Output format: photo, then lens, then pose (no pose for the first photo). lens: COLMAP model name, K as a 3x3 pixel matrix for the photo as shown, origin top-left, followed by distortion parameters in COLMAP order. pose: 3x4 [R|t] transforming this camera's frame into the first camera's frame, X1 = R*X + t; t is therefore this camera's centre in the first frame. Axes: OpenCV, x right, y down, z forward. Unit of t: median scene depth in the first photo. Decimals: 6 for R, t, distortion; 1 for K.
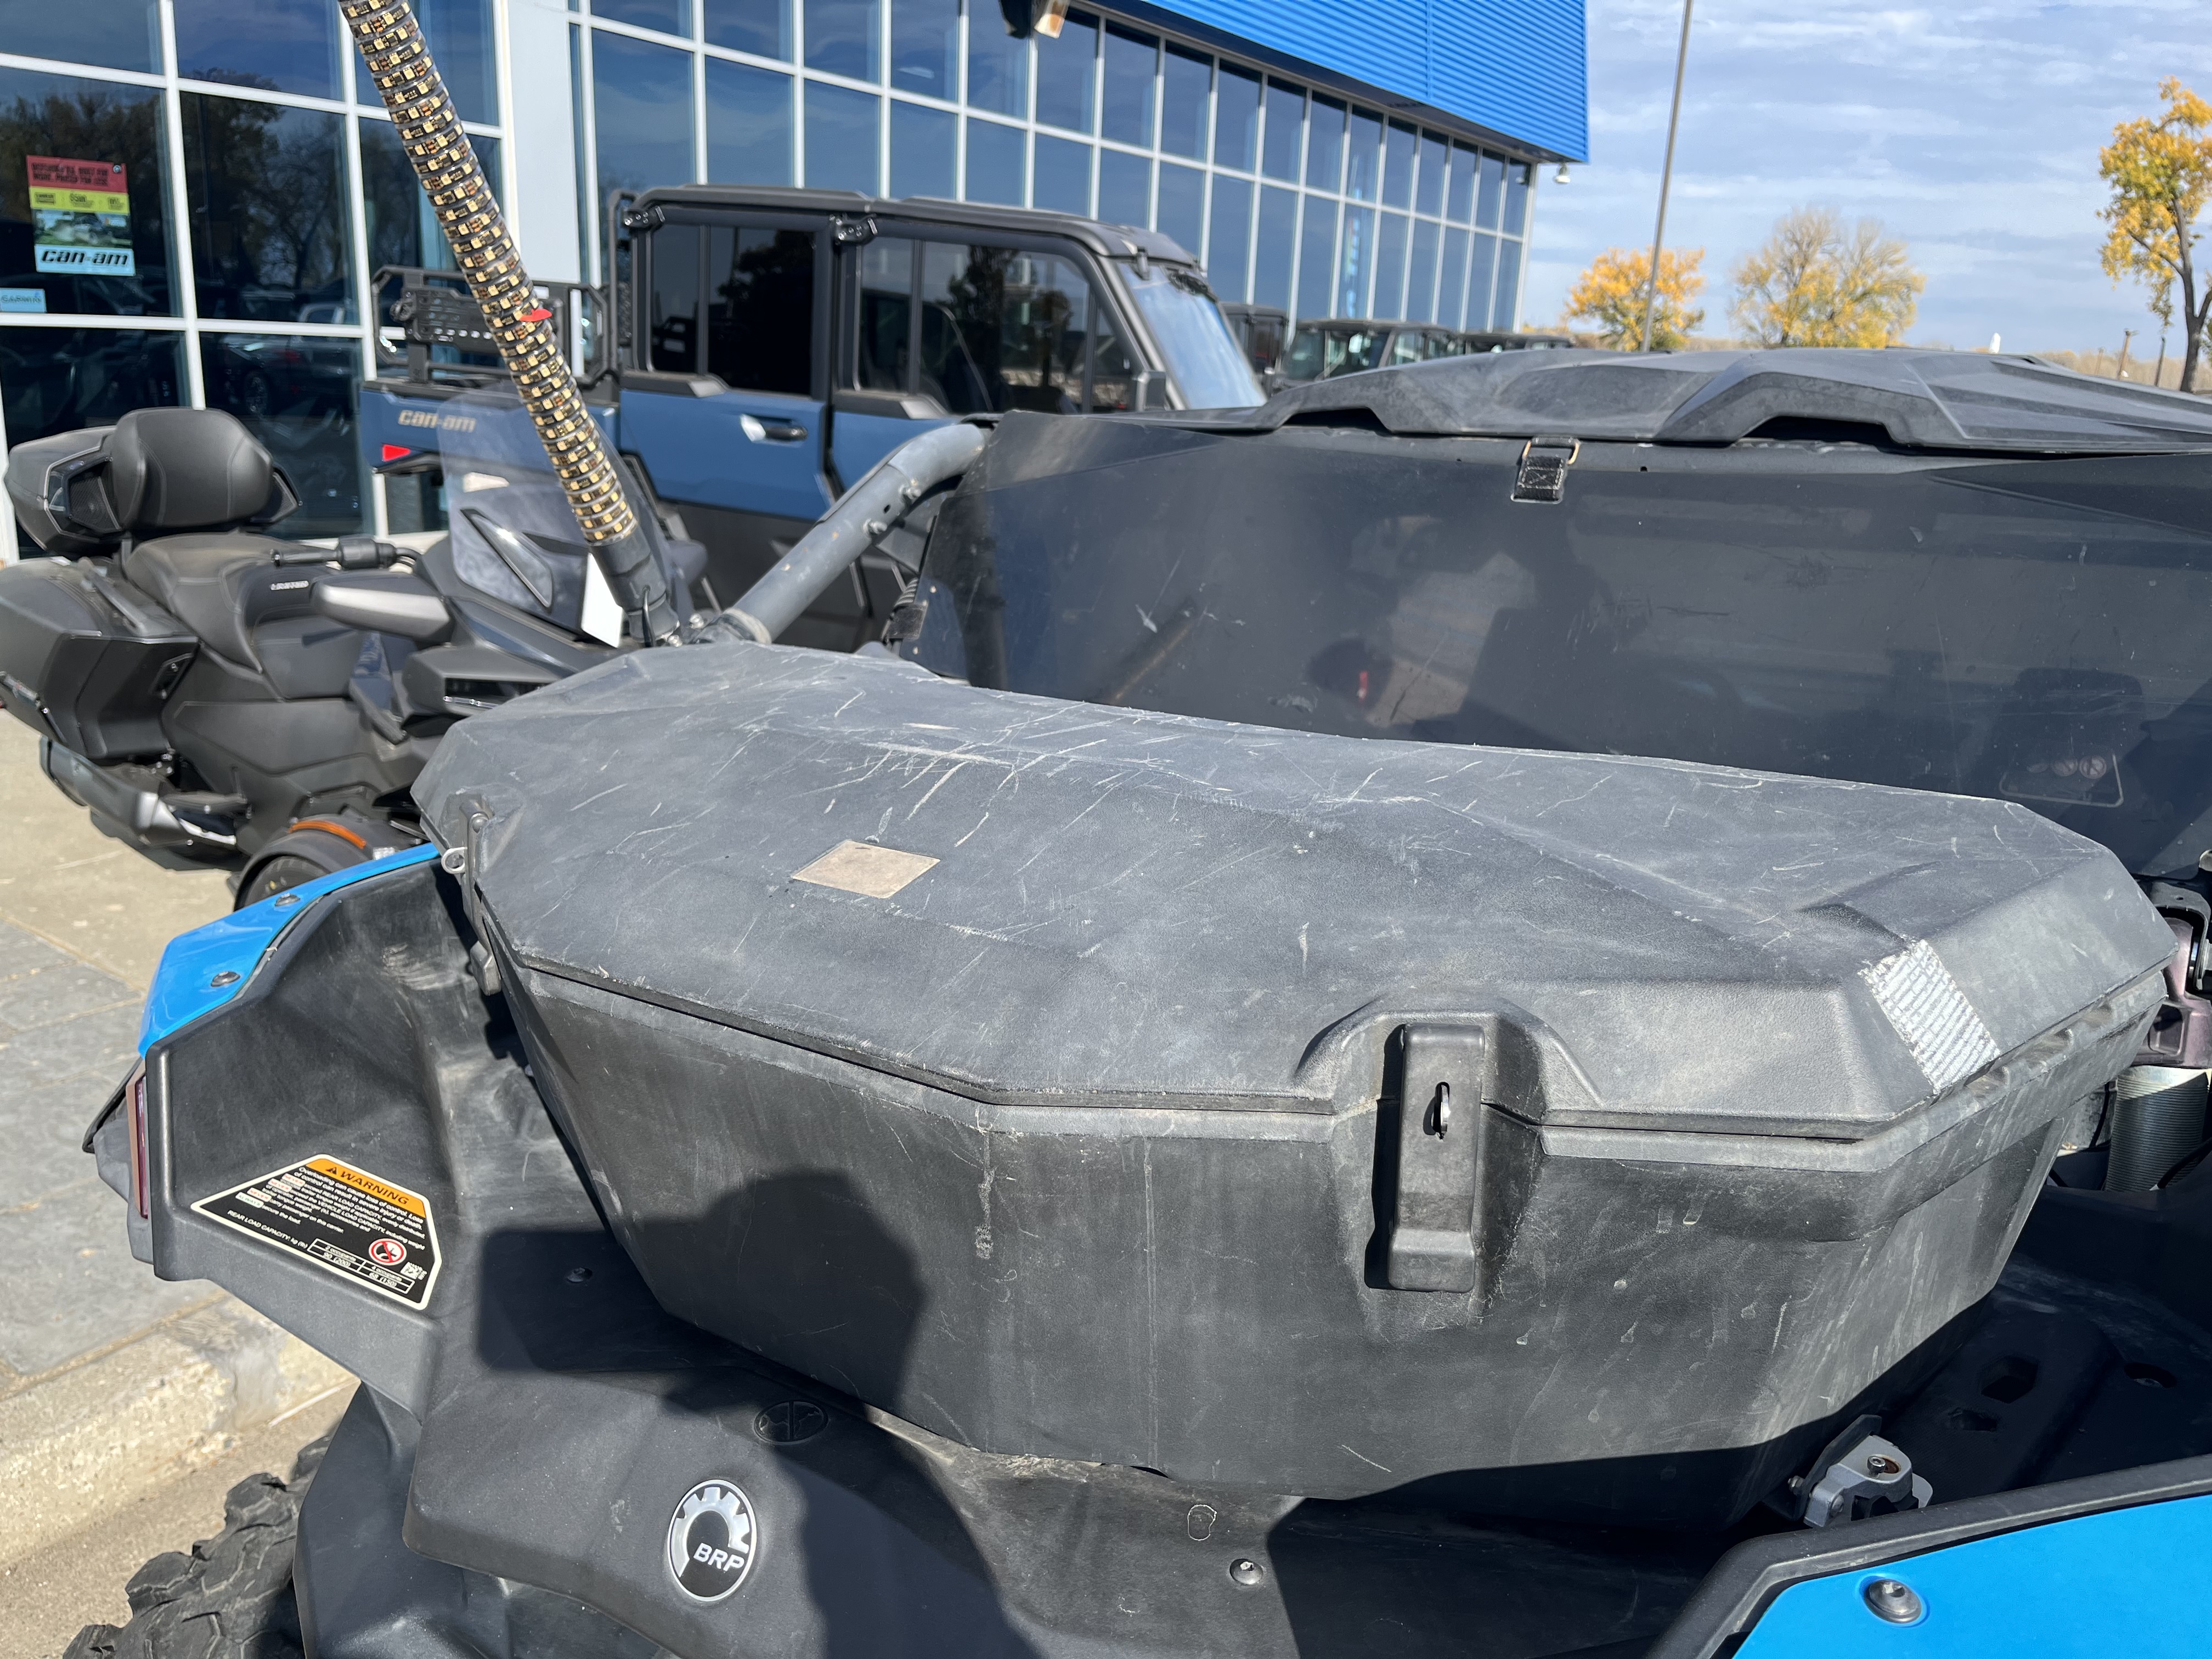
lens RADIAL K [[1667.2, 0, 1113.3], [0, 1667.2, 814.1], [0, 0, 1]] dist [0.078016, -0.103751]
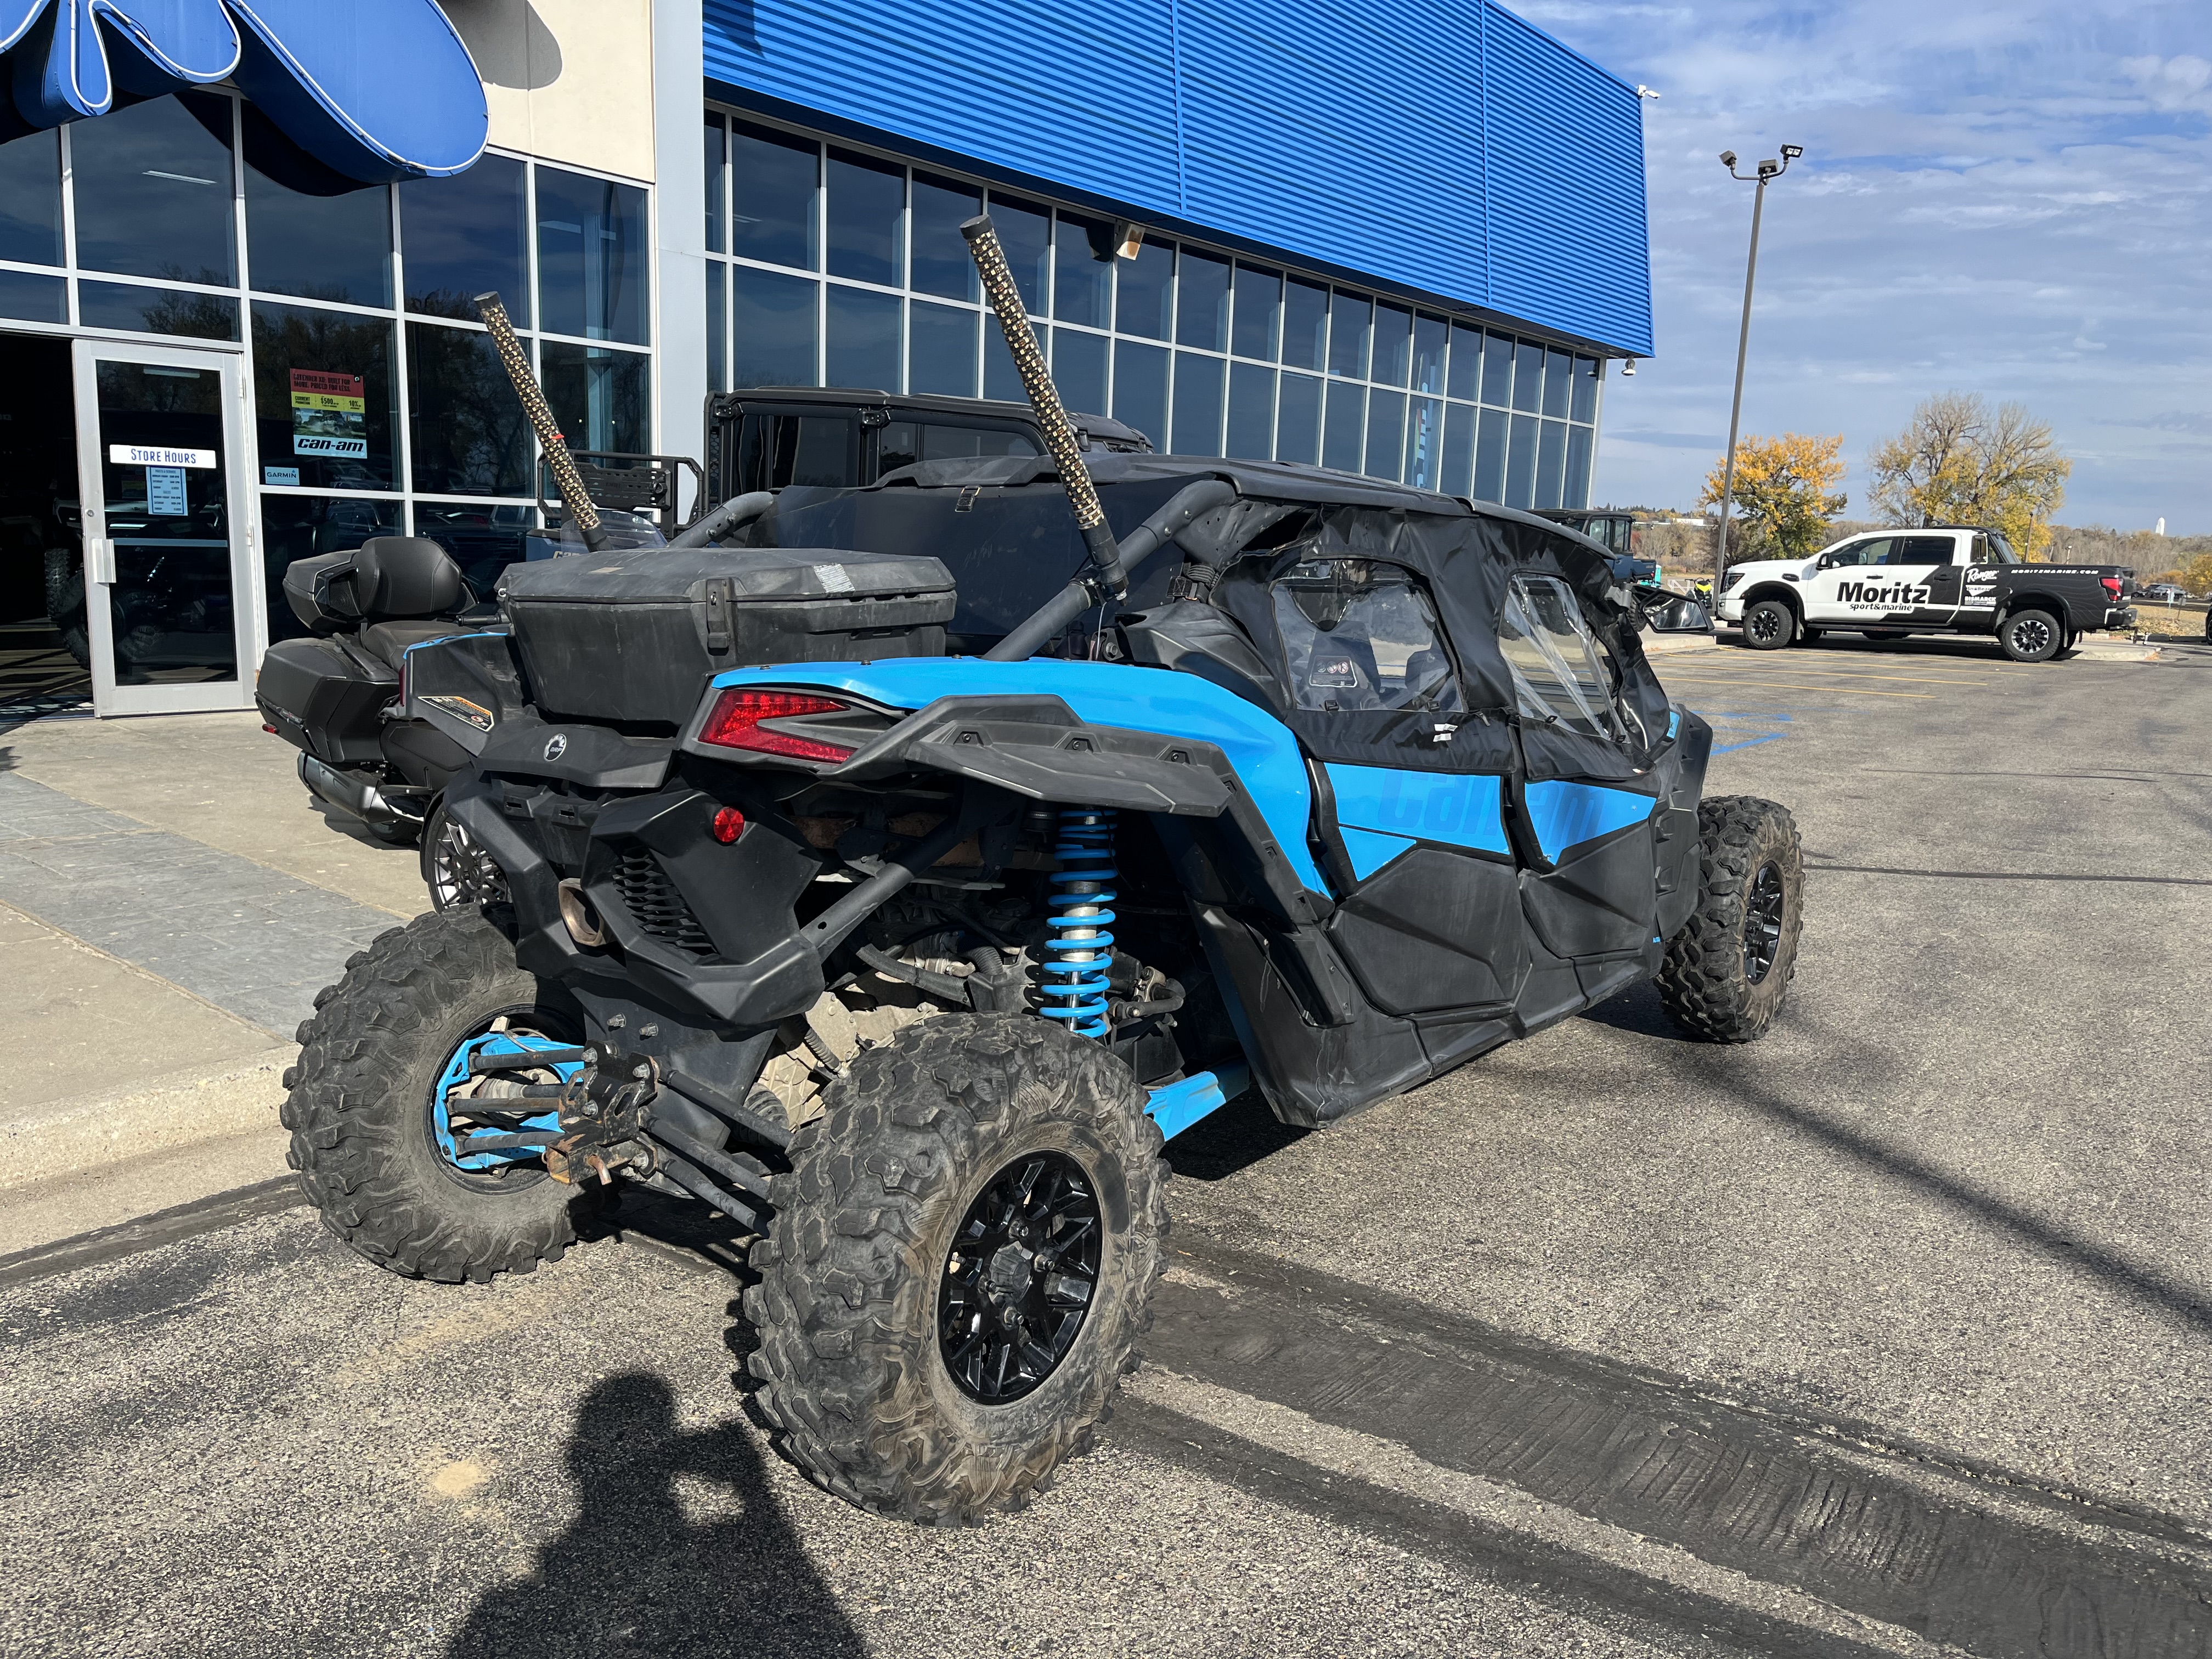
lens RADIAL K [[1667.2, 0, 1127.3], [0, 1667.2, 849.0], [0, 0, 1]] dist [0.078016, -0.103751]
pose [[0.996635, 0.009845, -0.081379, 0.112978], [-0.016875, 0.996139, -0.086150, 0.082206], [0.080217, 0.087233, 0.992953, -0.217688]]
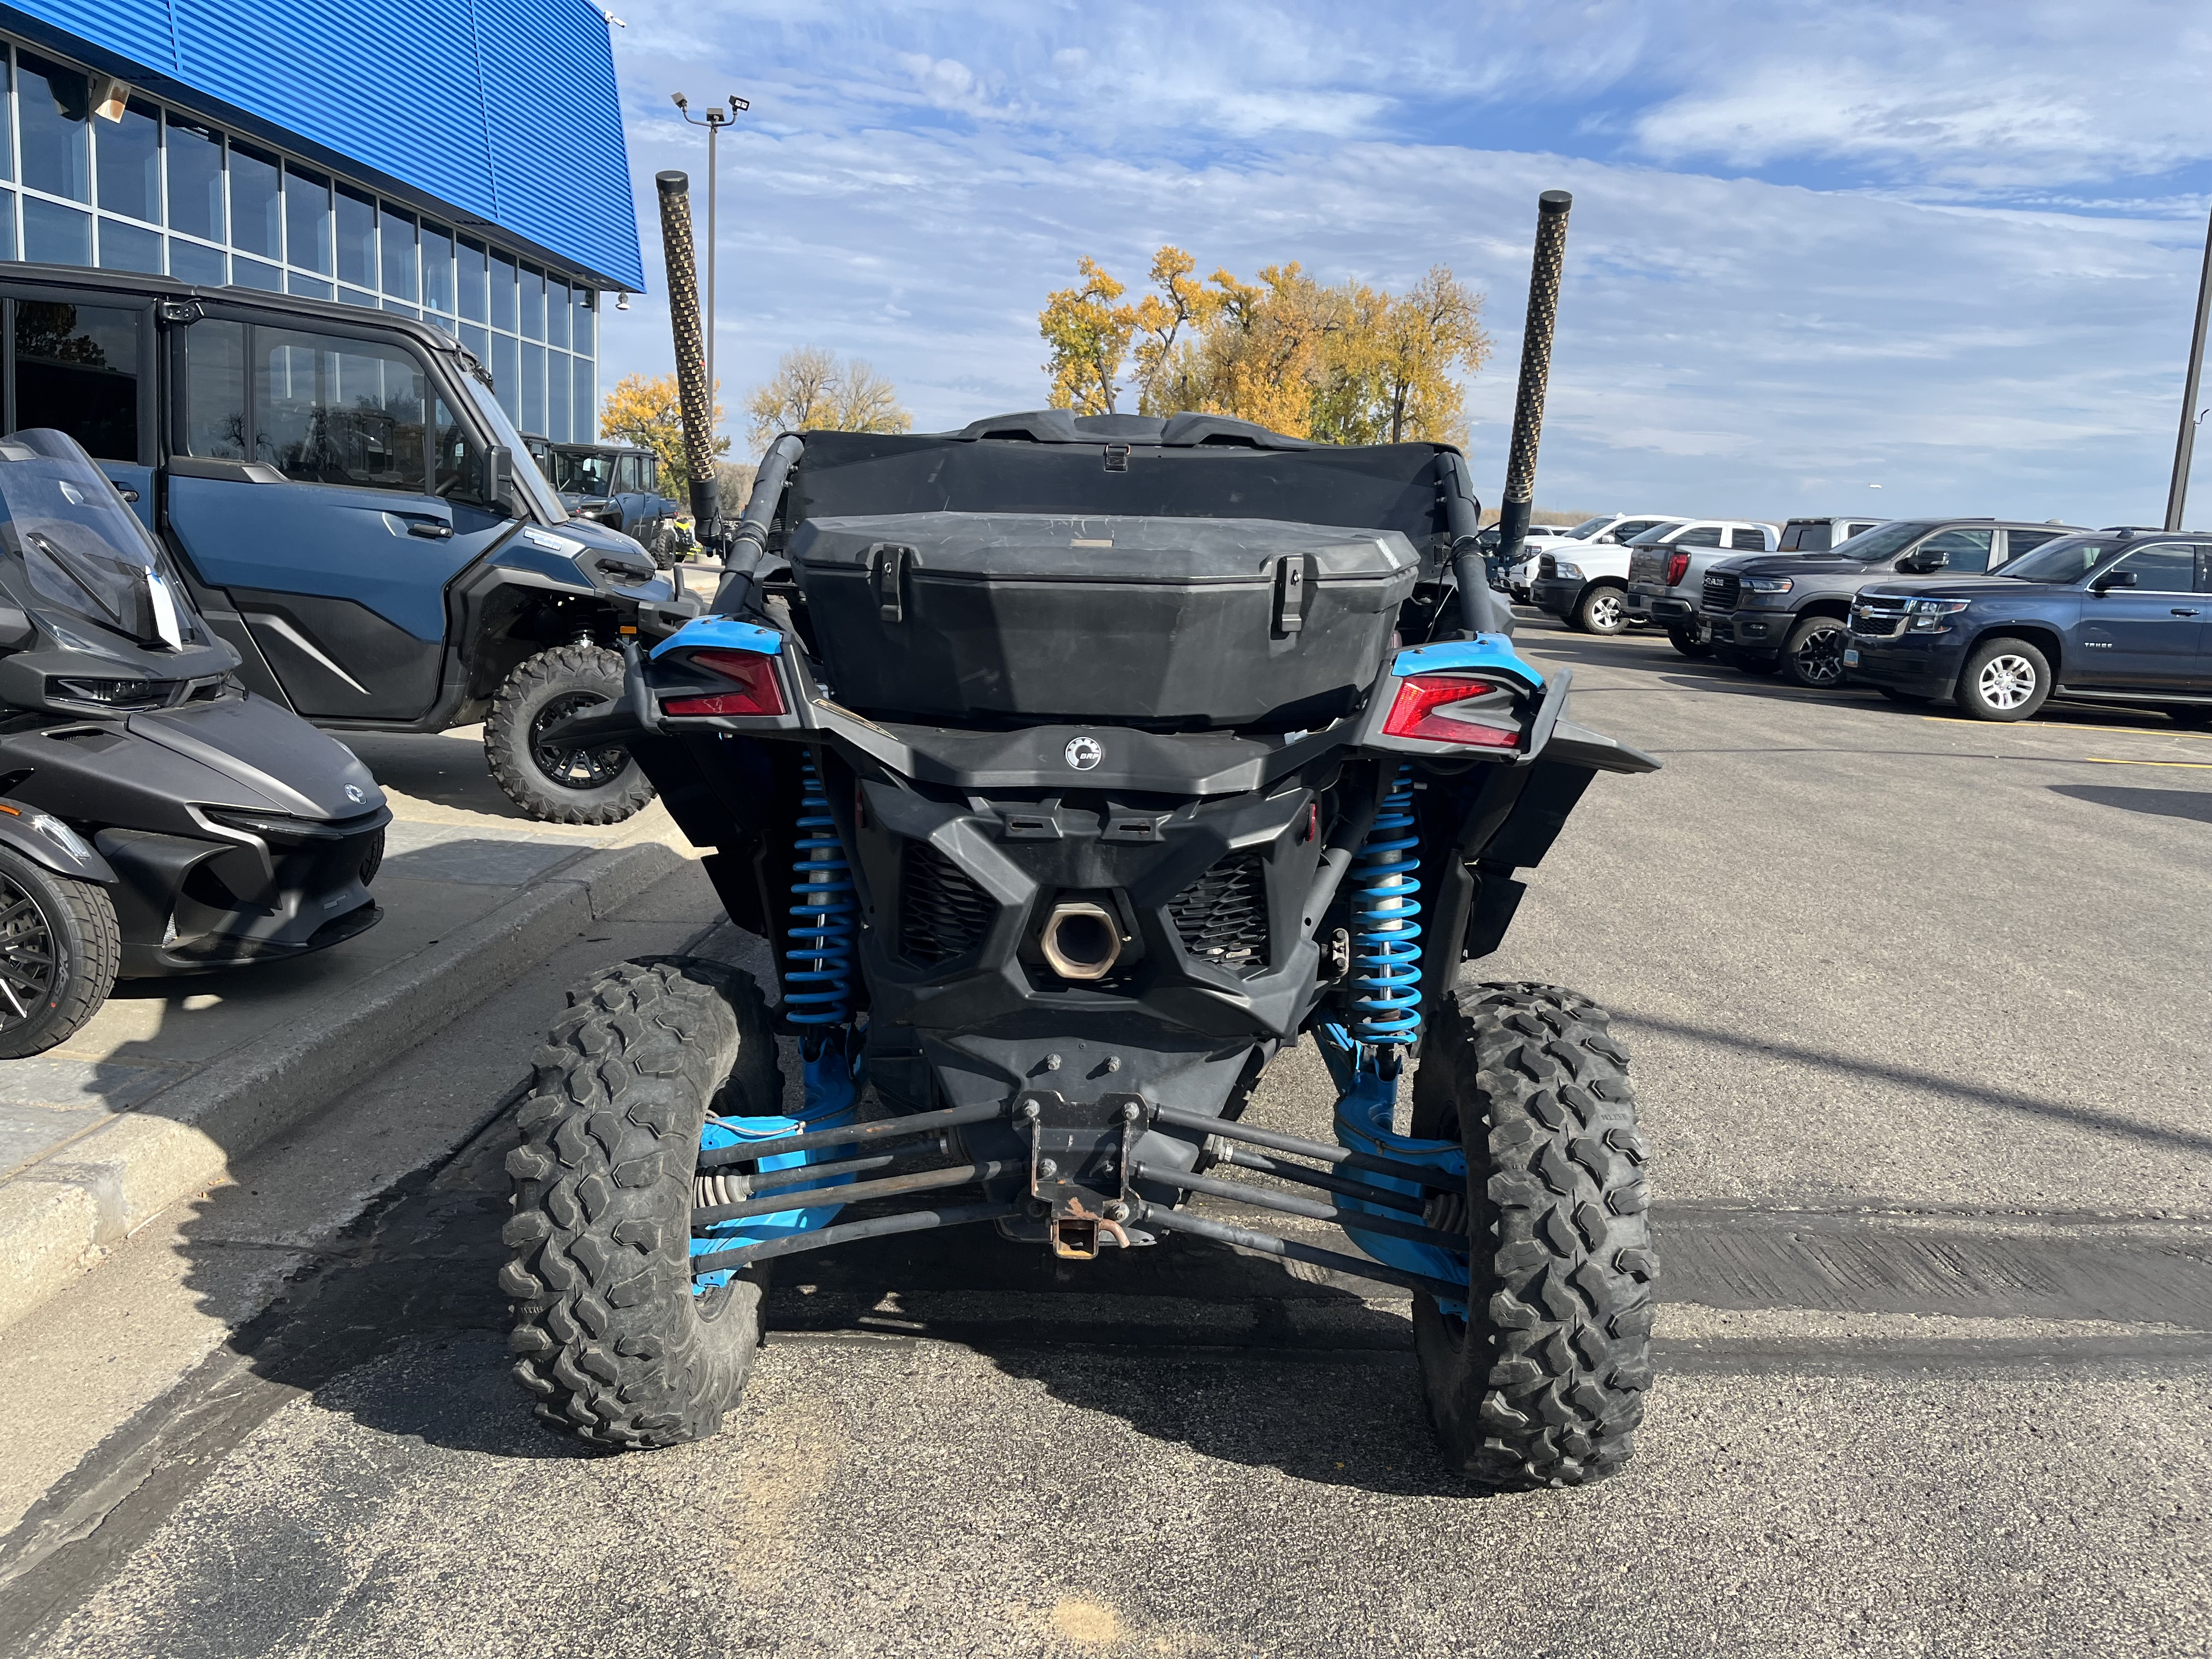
lens RADIAL K [[1667.2, 0, 1102.1], [0, 1667.2, 834.6], [0, 0, 1]] dist [0.078016, -0.103751]
pose [[0.855084, -0.088955, 0.510801, -0.156656], [0.117606, 0.992771, -0.023983, 0.057302], [-0.504975, 0.080581, 0.859364, -0.144309]]
